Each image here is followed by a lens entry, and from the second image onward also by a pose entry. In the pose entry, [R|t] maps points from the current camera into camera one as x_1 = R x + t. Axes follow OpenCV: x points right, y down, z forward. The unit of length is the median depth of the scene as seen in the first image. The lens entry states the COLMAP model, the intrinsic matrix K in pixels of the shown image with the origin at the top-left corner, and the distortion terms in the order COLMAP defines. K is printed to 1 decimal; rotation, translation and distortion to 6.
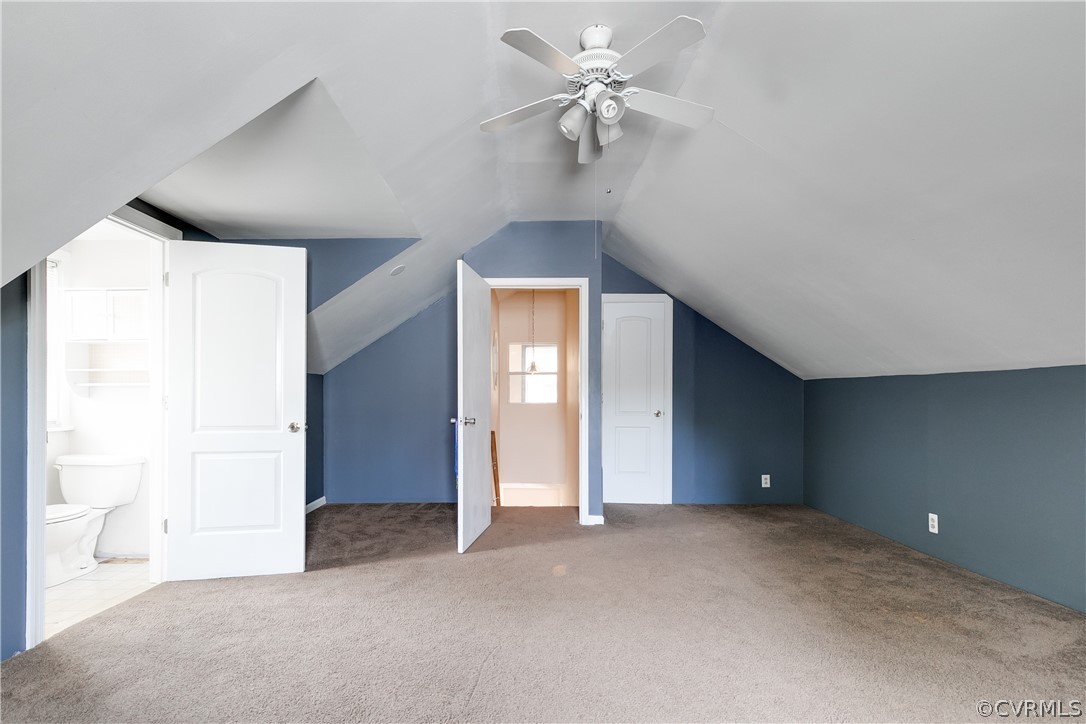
lens RADIAL K [[501.5, 0, 548.2], [0, 501.5, 382.7], [0, 0, 1]] dist [0.017731, -0.003241]
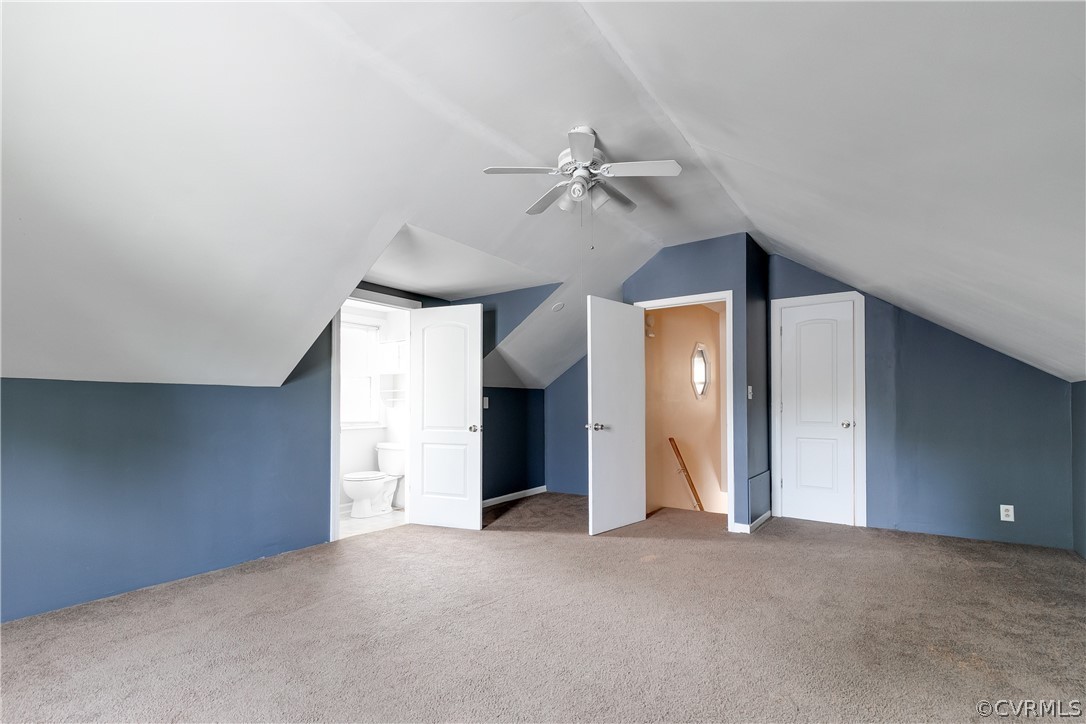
lens RADIAL K [[501.5, 0, 557.2], [0, 501.5, 378.7], [0, 0, 1]] dist [0.017731, -0.003241]
pose [[0.839198, -0.033078, -0.542819, 0.435818], [0.019732, 0.999343, -0.030392, -0.005024], [0.543468, 0.014794, 0.839300, -0.073121]]
